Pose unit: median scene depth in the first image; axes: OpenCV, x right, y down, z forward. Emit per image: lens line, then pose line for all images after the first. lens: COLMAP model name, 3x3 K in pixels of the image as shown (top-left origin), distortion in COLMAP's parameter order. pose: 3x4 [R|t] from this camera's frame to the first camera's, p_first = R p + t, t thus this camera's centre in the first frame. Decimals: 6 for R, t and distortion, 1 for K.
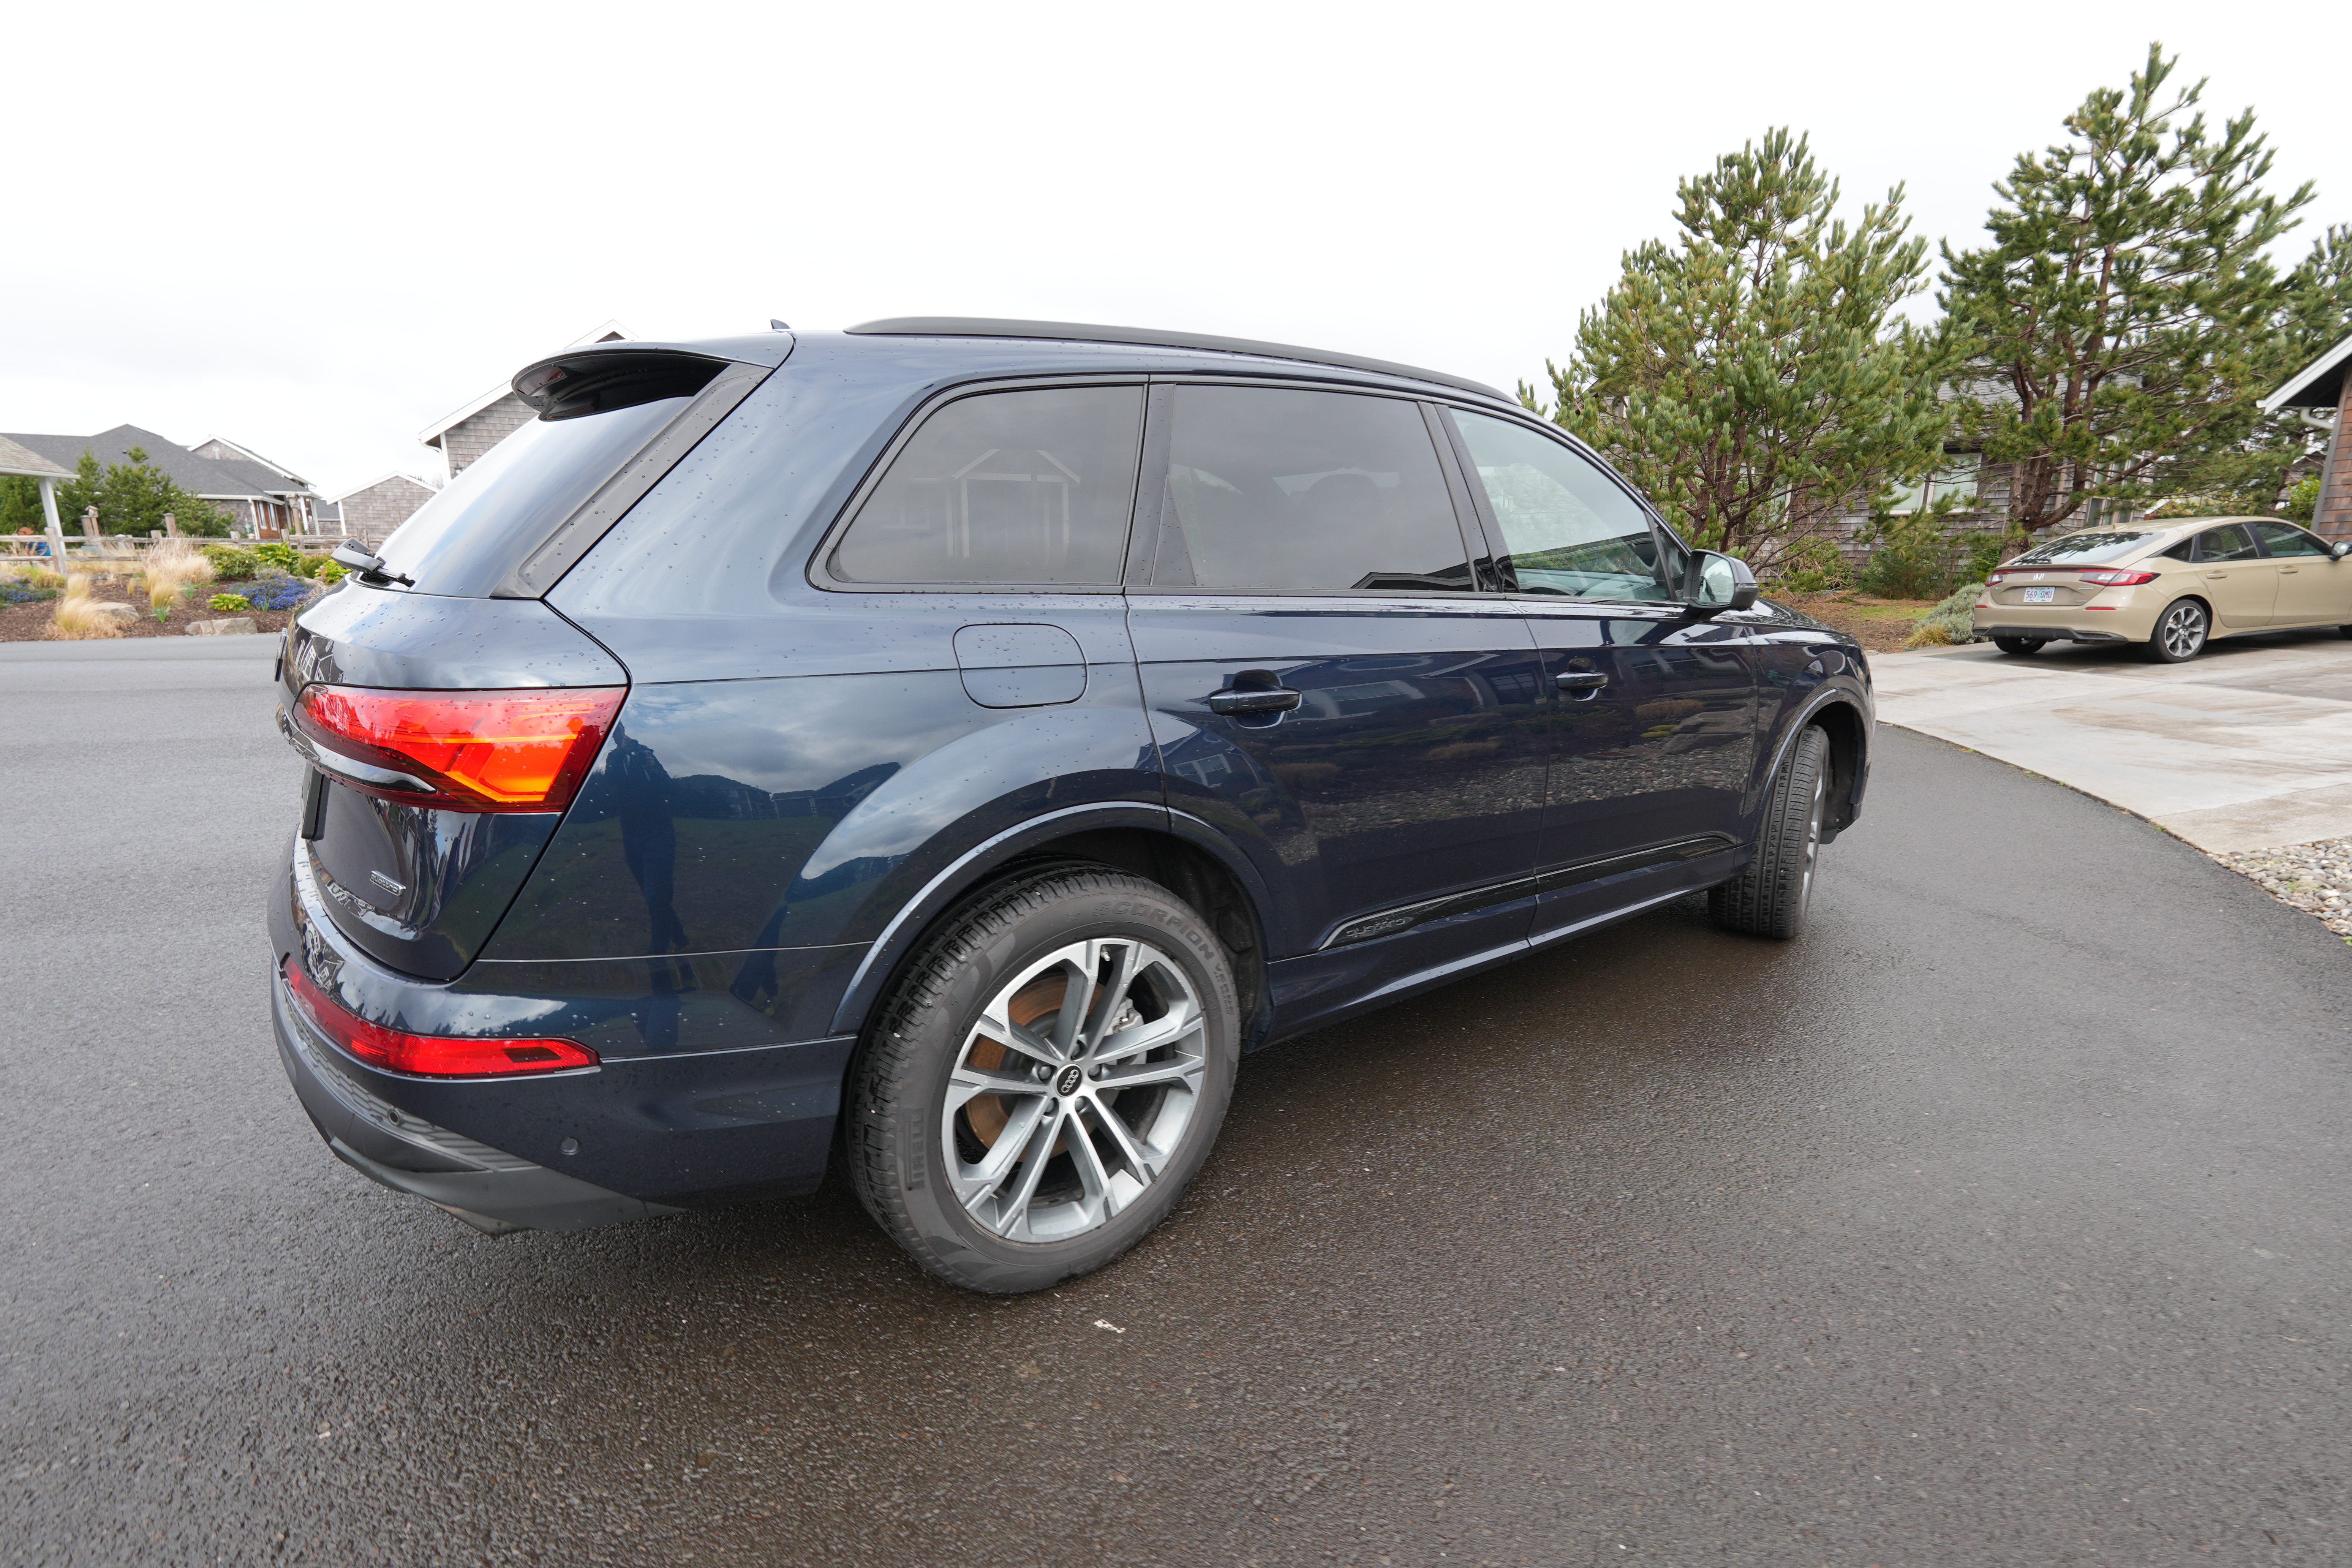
lens RADIAL K [[1065.7, 0, 1228.9], [0, 1065.7, 782.5], [0, 0, 1]] dist [-0.018540, 0.008956]
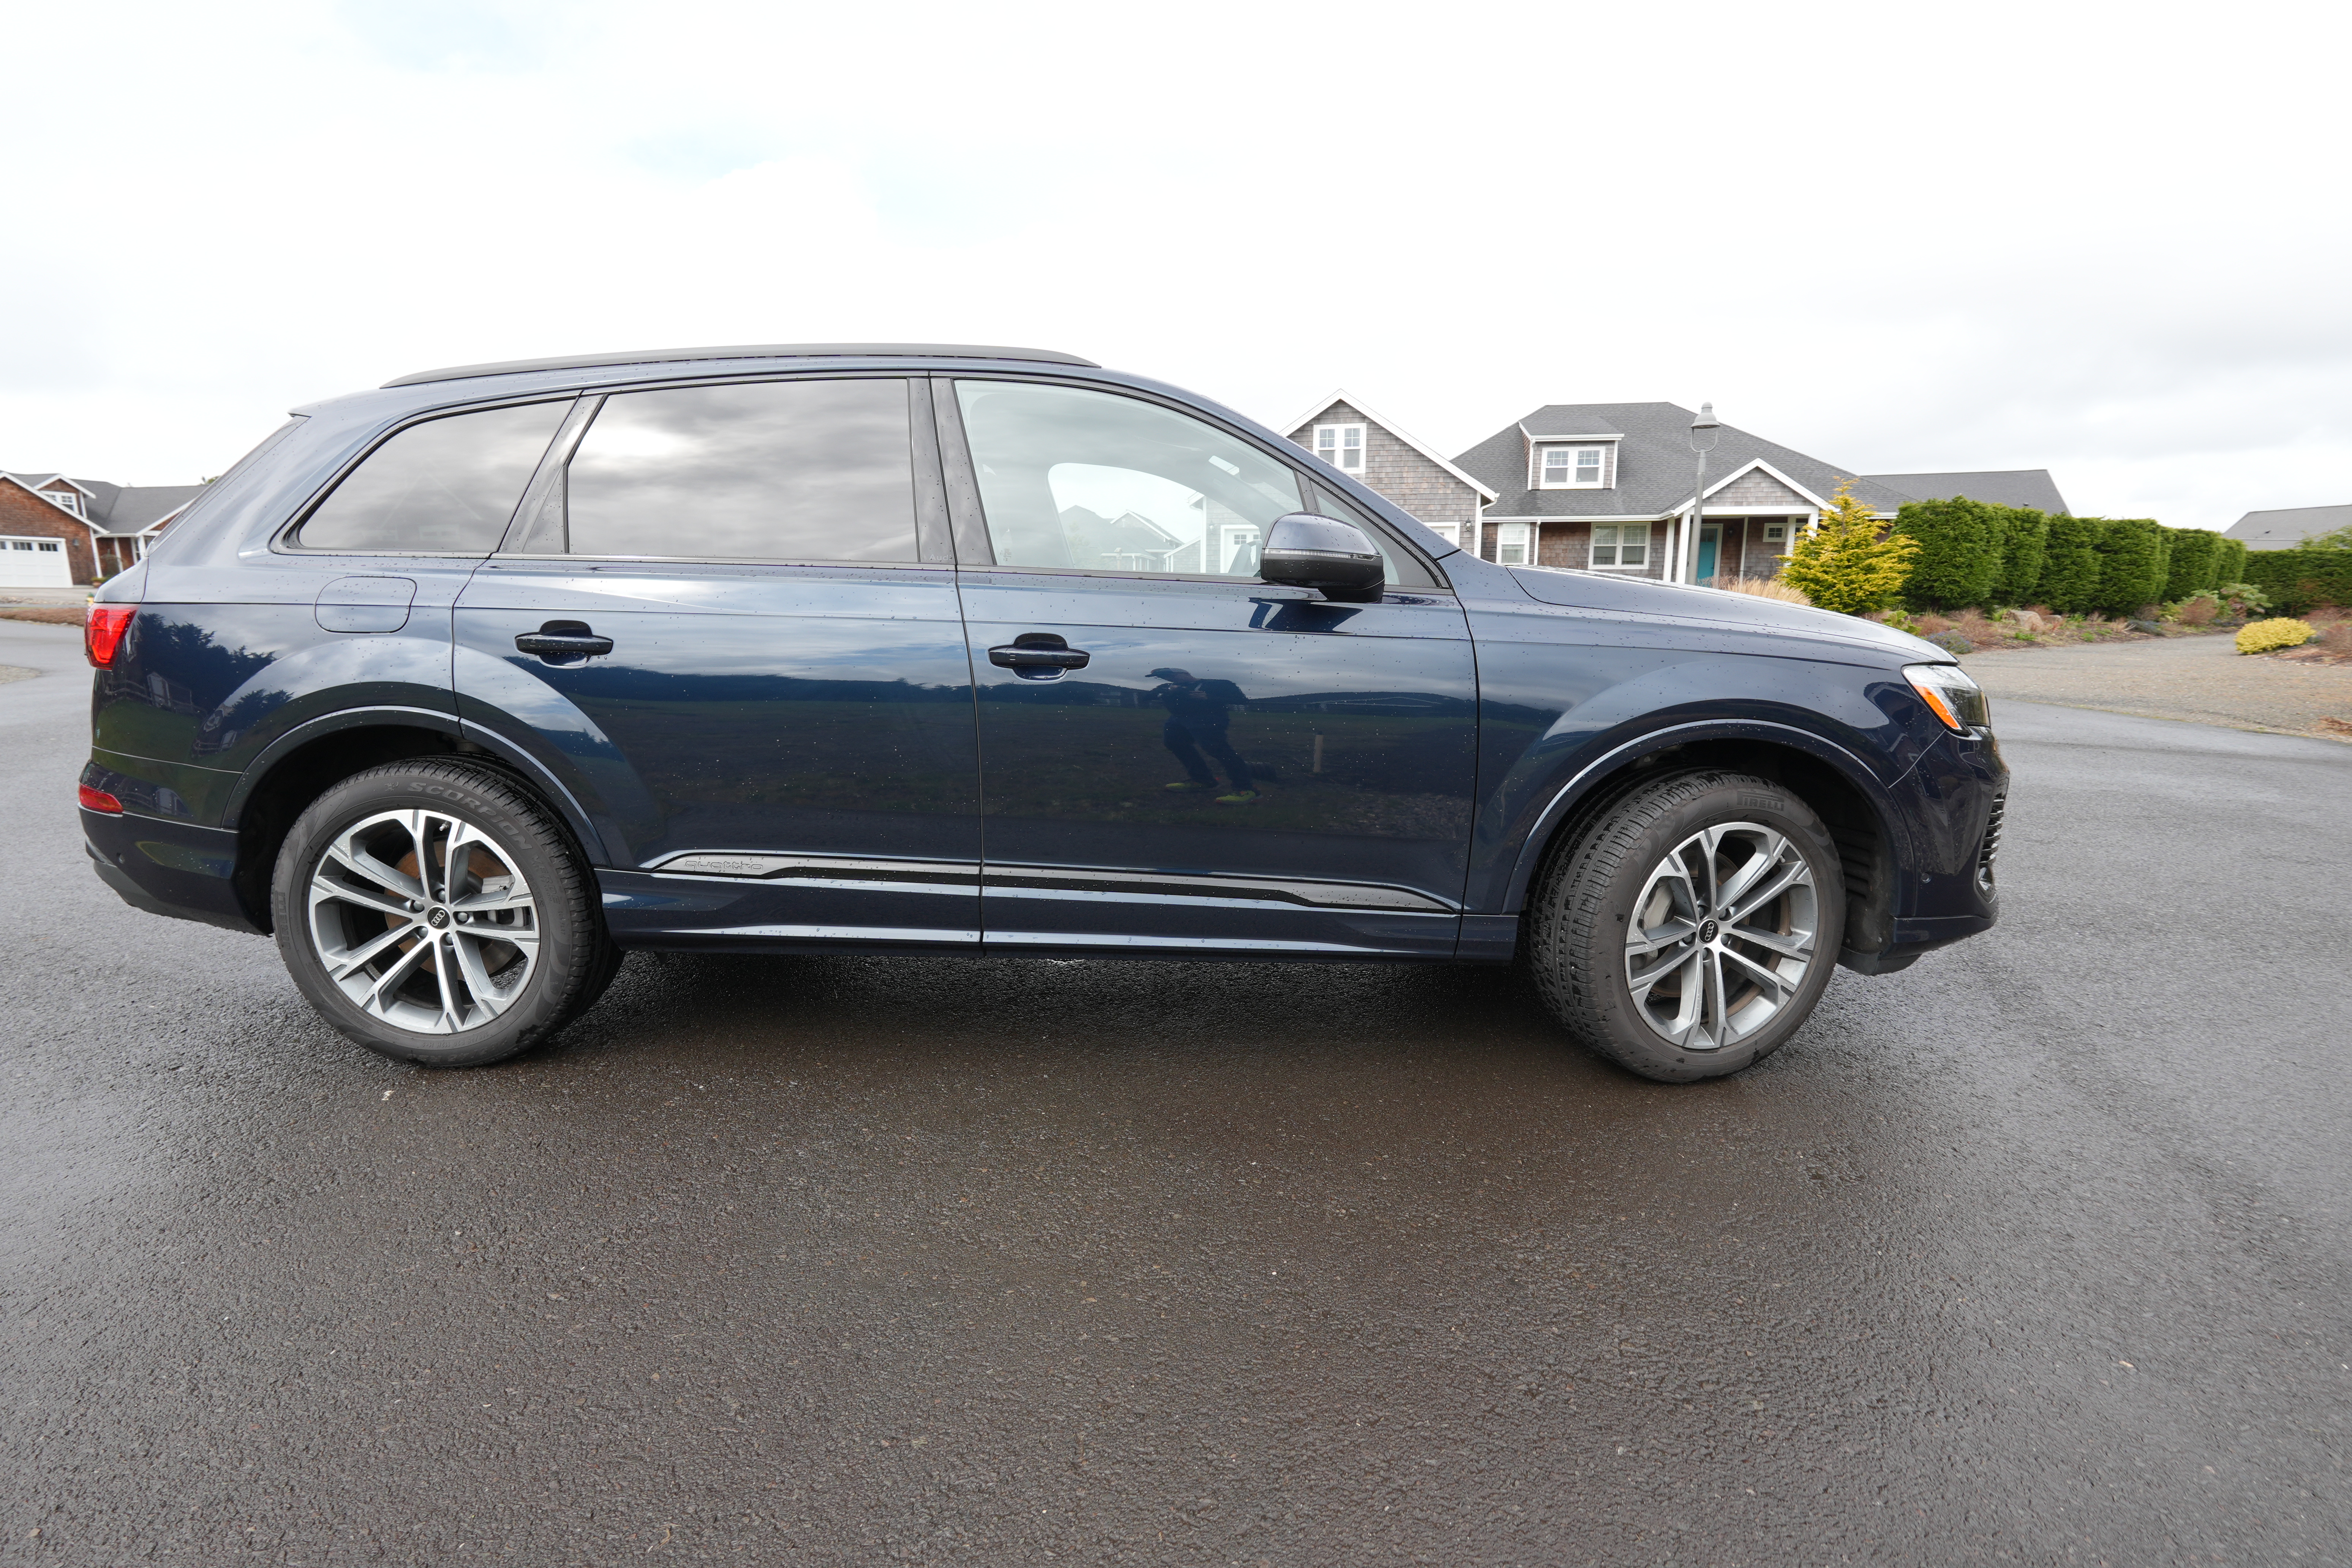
lens RADIAL K [[1057.9, 0, 1176.0], [0, 1057.9, 784.0], [0, 0, 1]] dist [-0.017690, 0.000201]
pose [[0.778400, 0.097163, -0.620204, 0.698905], [-0.126389, 0.991976, -0.003220, -0.001398], [0.614915, 0.080893, 0.784434, 0.260655]]
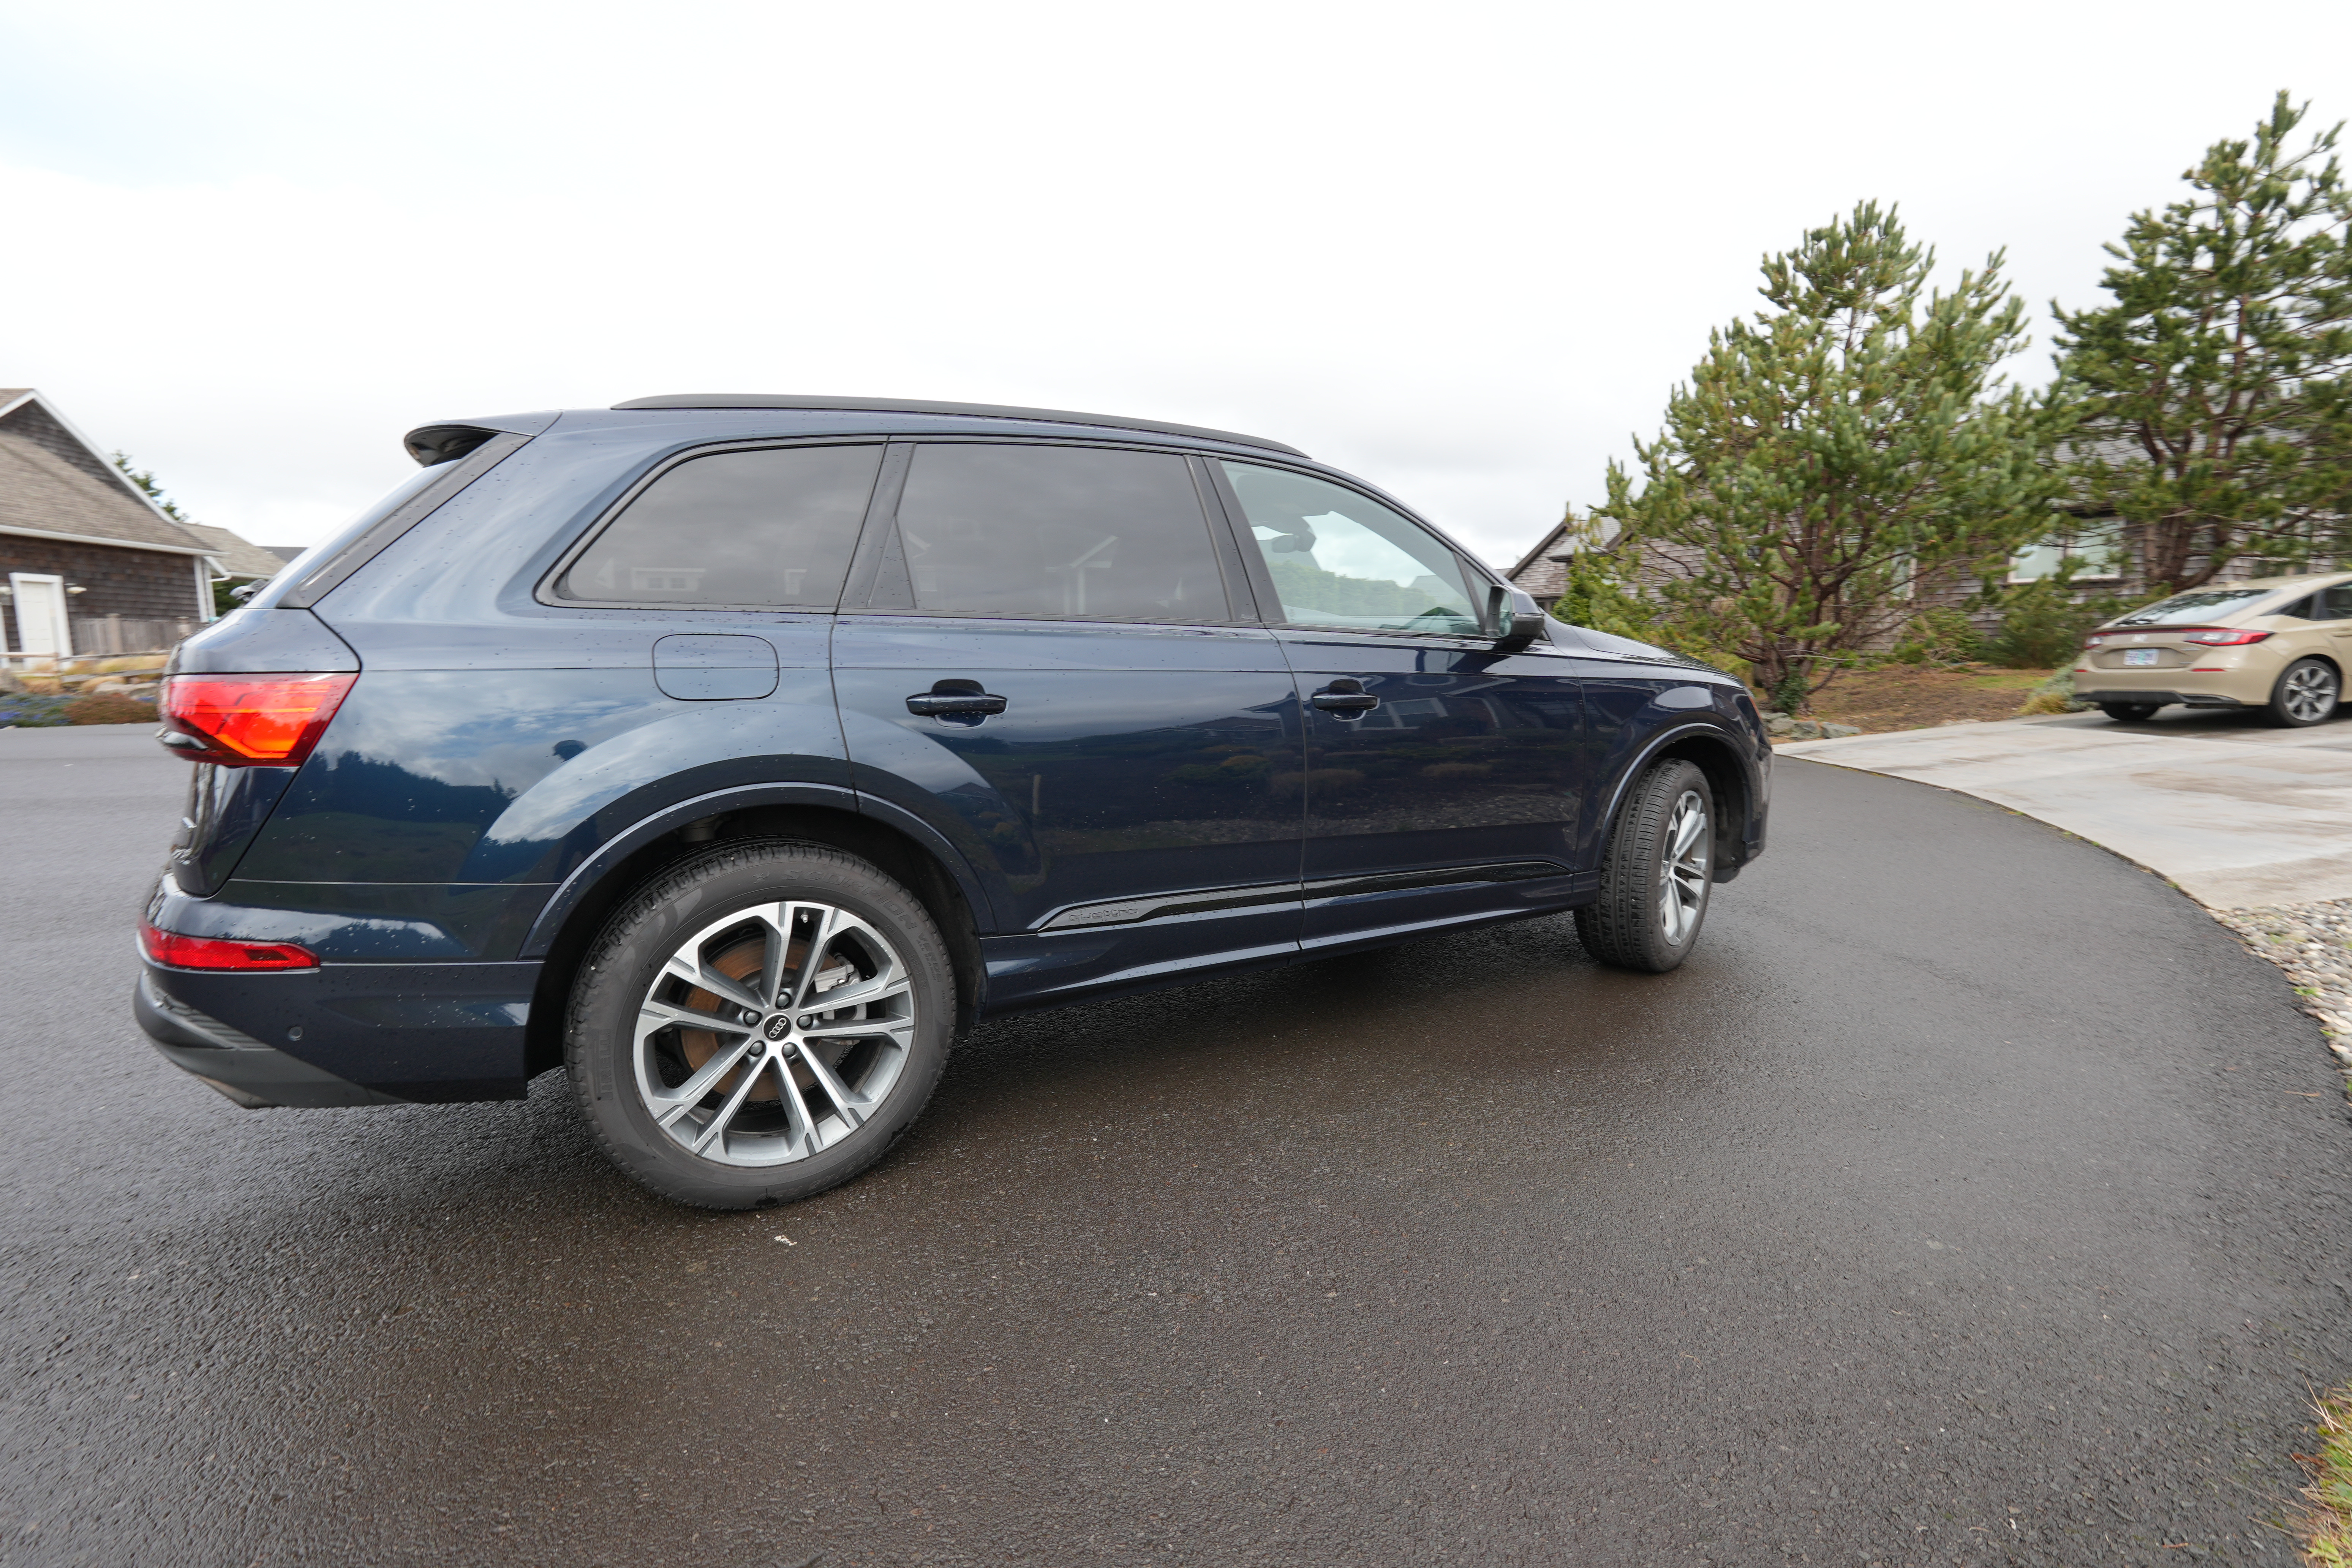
lens RADIAL K [[1065.7, 0, 1228.9], [0, 1065.7, 782.5], [0, 0, 1]] dist [-0.018540, 0.008956]
pose [[0.993877, 0.000358, -0.110488, 0.235311], [-0.008799, 0.997075, -0.075920, 0.048855], [0.110138, 0.076427, 0.990973, -0.057726]]
